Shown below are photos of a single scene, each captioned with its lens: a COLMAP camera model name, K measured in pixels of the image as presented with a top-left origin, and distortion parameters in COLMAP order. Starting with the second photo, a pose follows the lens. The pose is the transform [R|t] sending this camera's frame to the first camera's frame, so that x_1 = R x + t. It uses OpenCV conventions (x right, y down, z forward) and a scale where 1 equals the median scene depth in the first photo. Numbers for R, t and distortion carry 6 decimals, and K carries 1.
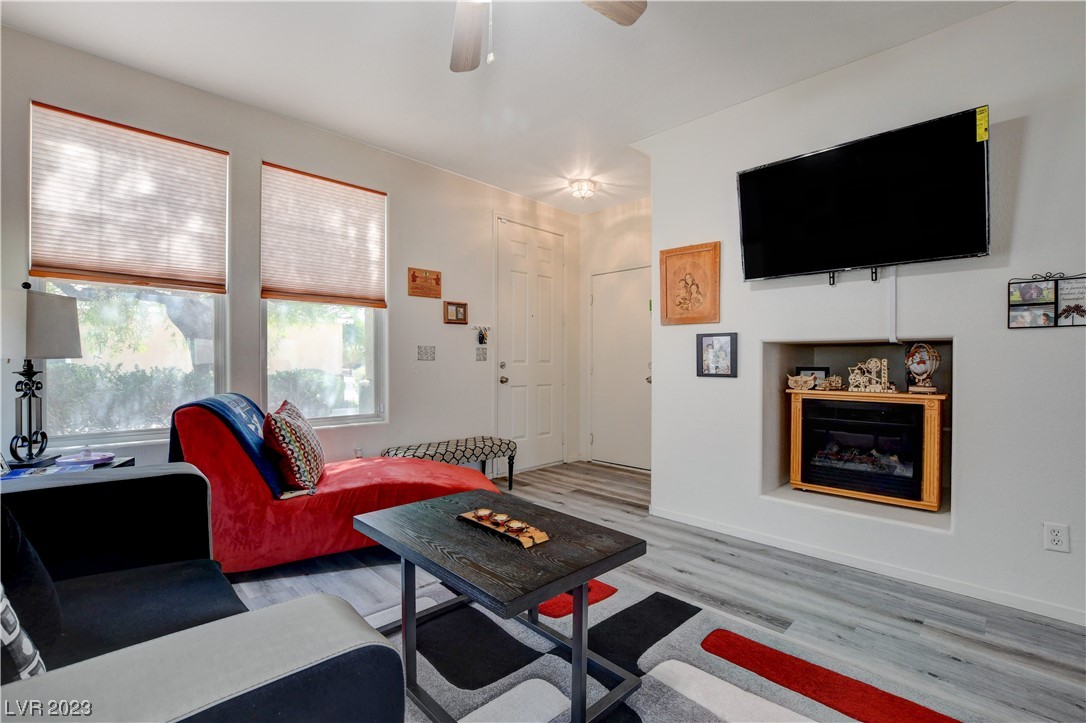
lens RADIAL K [[476.4, 0, 544.7], [0, 476.4, 360.5], [0, 0, 1]] dist [-0.023765, 0.004316]
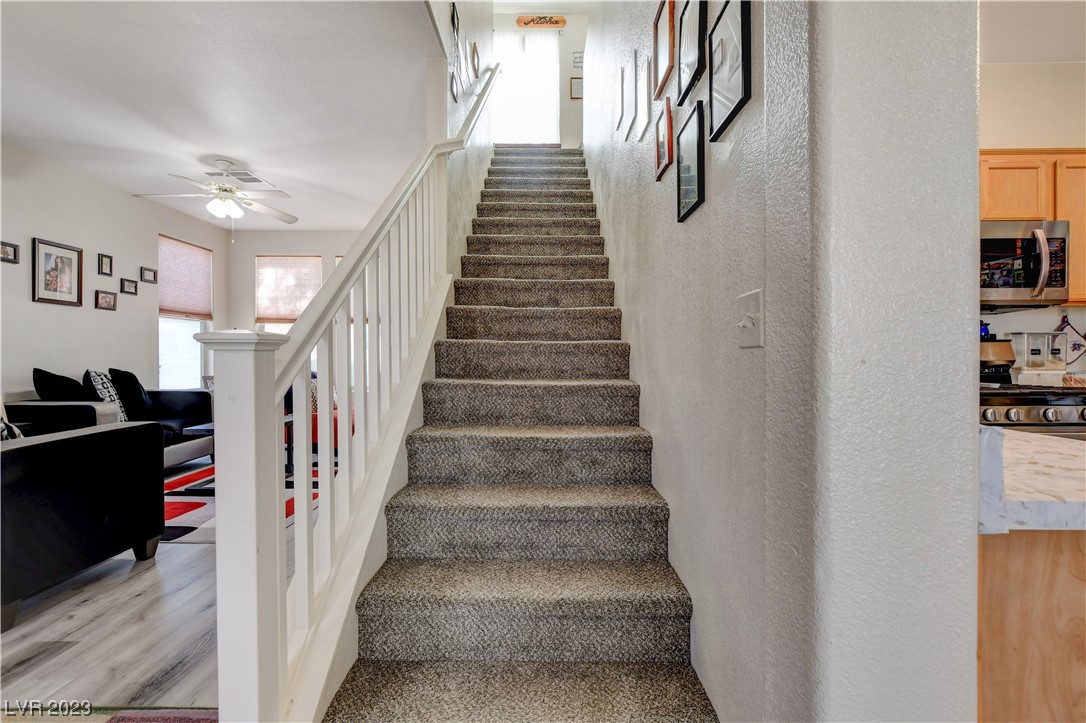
lens RADIAL K [[476.4, 0, 544.2], [0, 476.4, 368.6], [0, 0, 1]] dist [-0.023765, 0.004316]
pose [[0.713399, 0.022064, -0.700410, 1.288757], [-0.007121, 0.999681, 0.024238, -0.001389], [0.700721, -0.012304, 0.713329, 0.142558]]
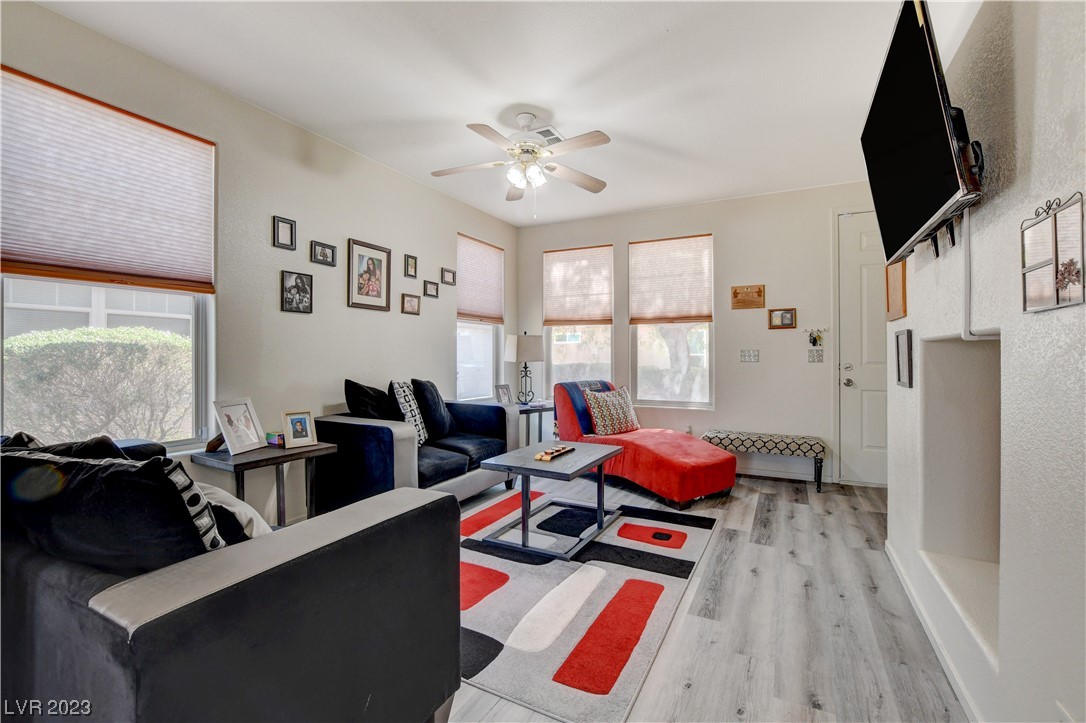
lens RADIAL K [[476.4, 0, 552.2], [0, 476.4, 352.7], [0, 0, 1]] dist [-0.023765, 0.004316]
pose [[0.301293, -0.014991, -0.953414, 0.791526], [0.002517, 0.999885, -0.014926, -0.007473], [0.953528, 0.002097, 0.301296, 0.195723]]
